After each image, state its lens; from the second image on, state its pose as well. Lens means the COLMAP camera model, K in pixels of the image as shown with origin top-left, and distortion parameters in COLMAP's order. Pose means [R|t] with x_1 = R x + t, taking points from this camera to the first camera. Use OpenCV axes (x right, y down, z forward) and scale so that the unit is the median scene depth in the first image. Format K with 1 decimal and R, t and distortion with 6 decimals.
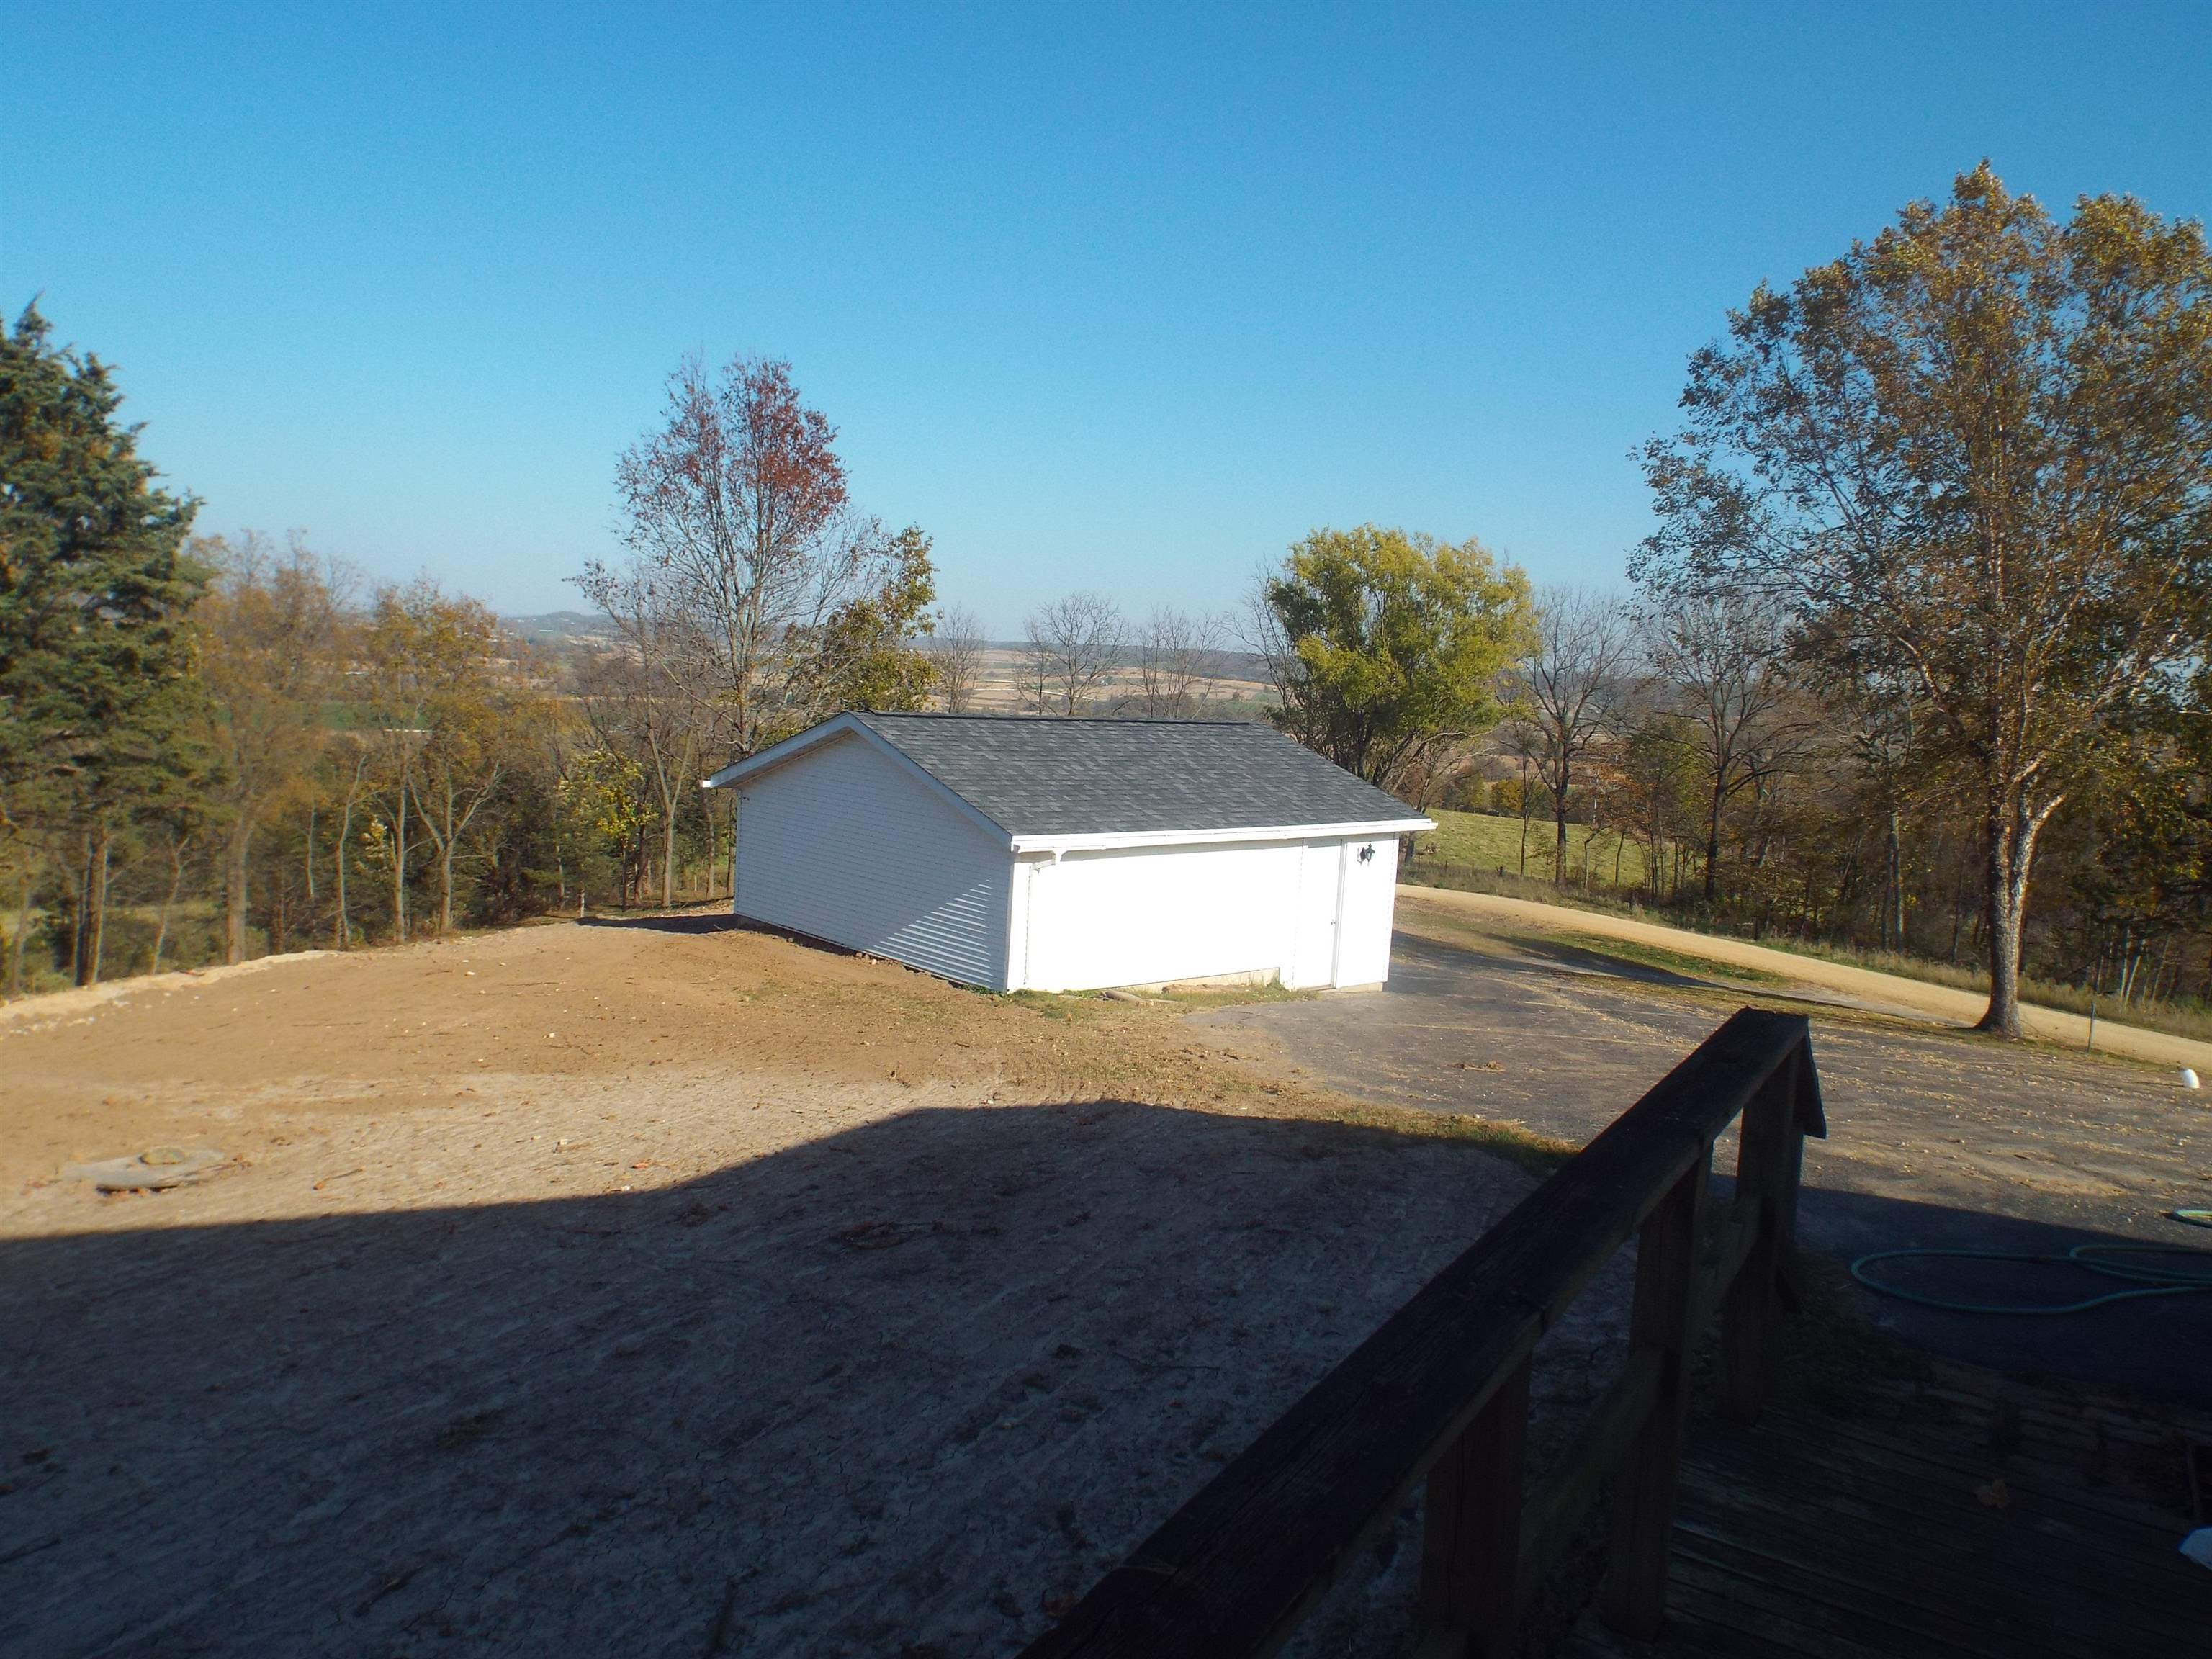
lens RADIAL K [[1679.7, 0, 1106.0], [0, 1679.7, 829.5], [0, 0, 1]] dist [0.006161, -0.008246]
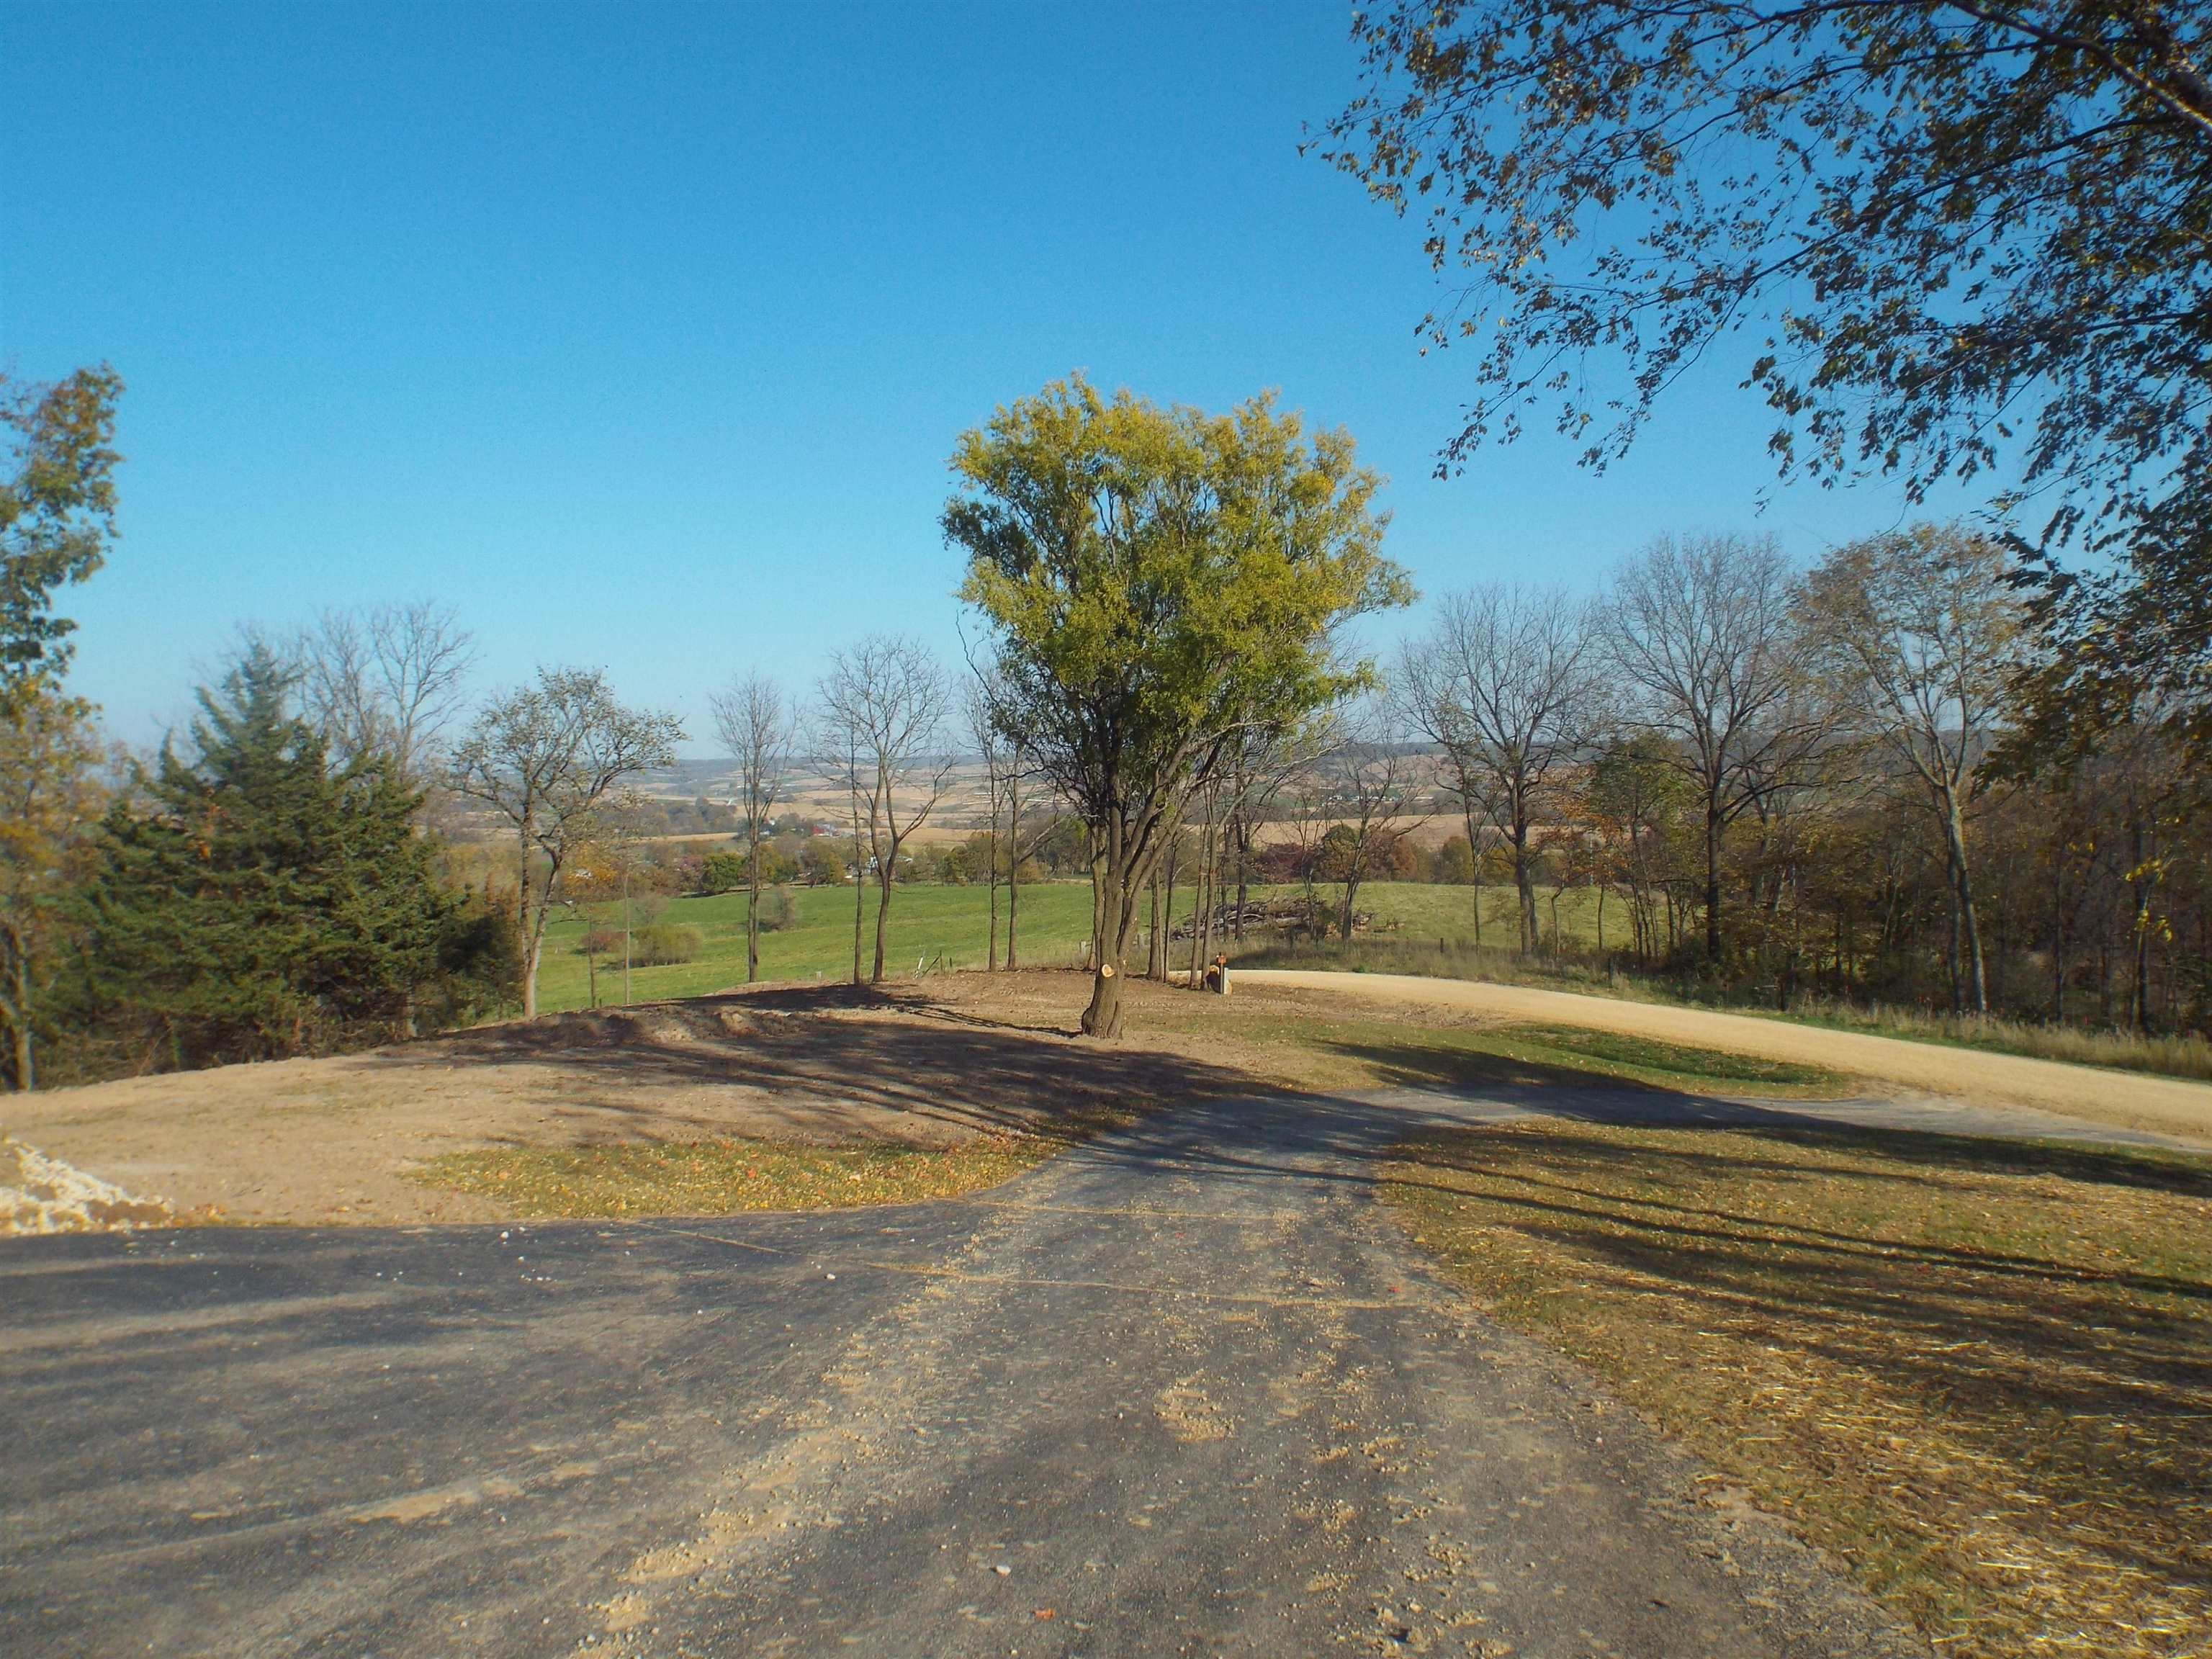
lens RADIAL K [[1679.7, 0, 1106.0], [0, 1679.7, 829.5], [0, 0, 1]] dist [0.006161, -0.008246]
pose [[0.996824, -0.079605, 0.002070, 0.090307], [0.079582, 0.994933, -0.061449, 0.008528], [0.002832, 0.061418, 0.998108, 0.243369]]
